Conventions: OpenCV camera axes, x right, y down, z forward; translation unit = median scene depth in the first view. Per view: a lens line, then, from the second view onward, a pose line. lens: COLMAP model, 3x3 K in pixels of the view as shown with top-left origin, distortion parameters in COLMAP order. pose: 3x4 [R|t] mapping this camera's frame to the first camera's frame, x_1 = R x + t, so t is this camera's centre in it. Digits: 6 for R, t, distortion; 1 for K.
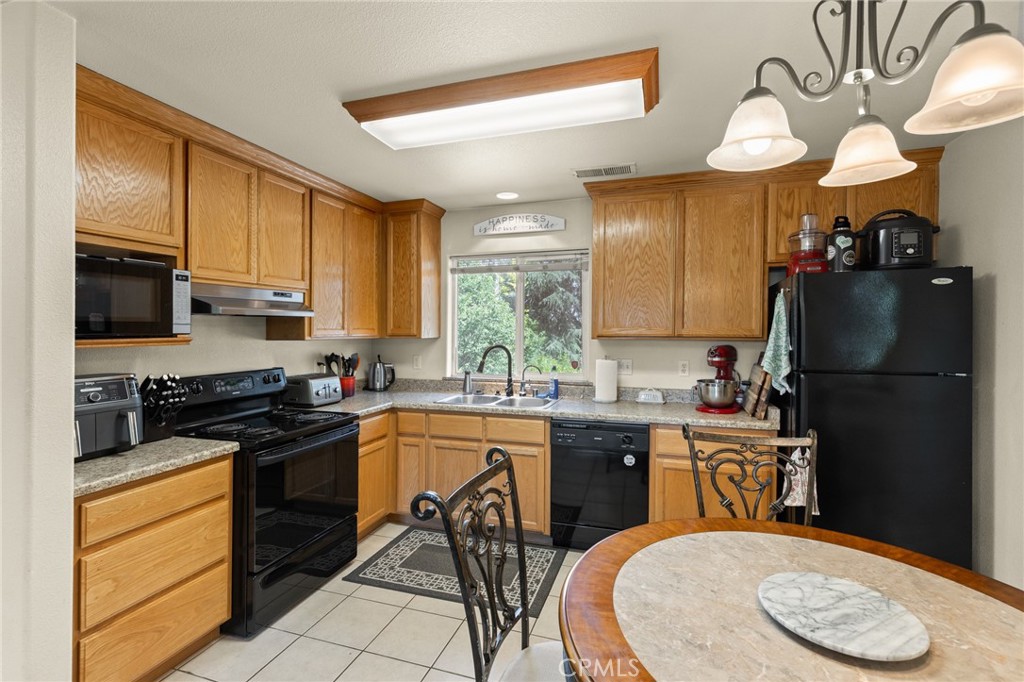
lens RADIAL K [[457.7, 0, 513.9], [0, 457.7, 334.8], [0, 0, 1]] dist [0.004951, -0.000288]
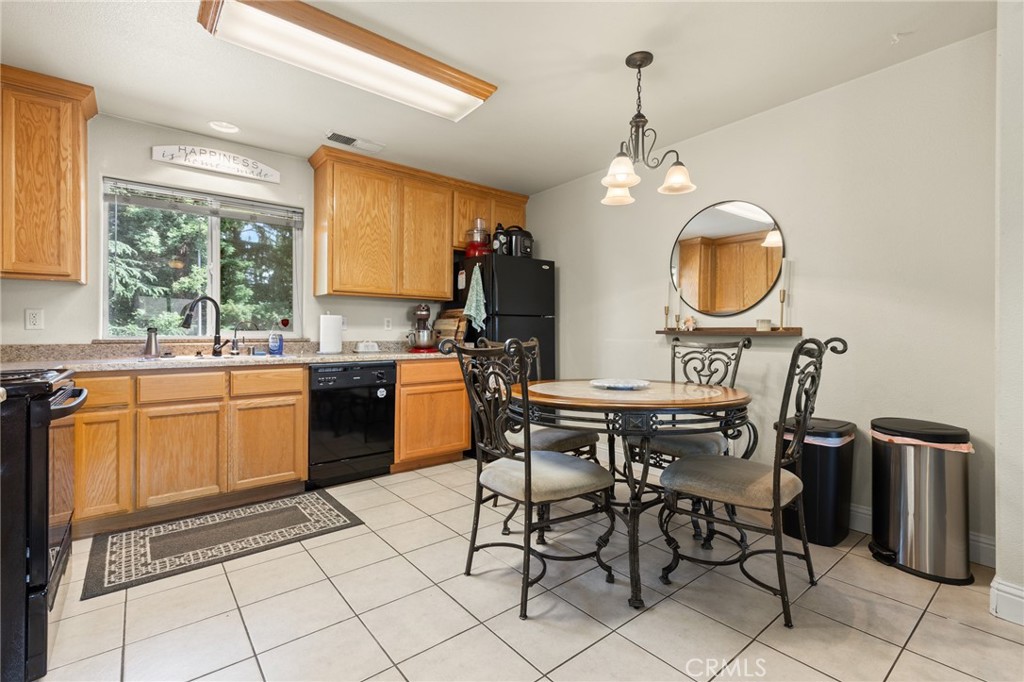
lens RADIAL K [[457.7, 0, 510.9], [0, 457.7, 338.0], [0, 0, 1]] dist [0.004951, -0.000288]
pose [[0.547158, -0.008022, 0.836991, -0.527807], [0.007483, 0.999961, 0.004692, 0.119697], [-0.836996, 0.003696, 0.547196, 0.058468]]
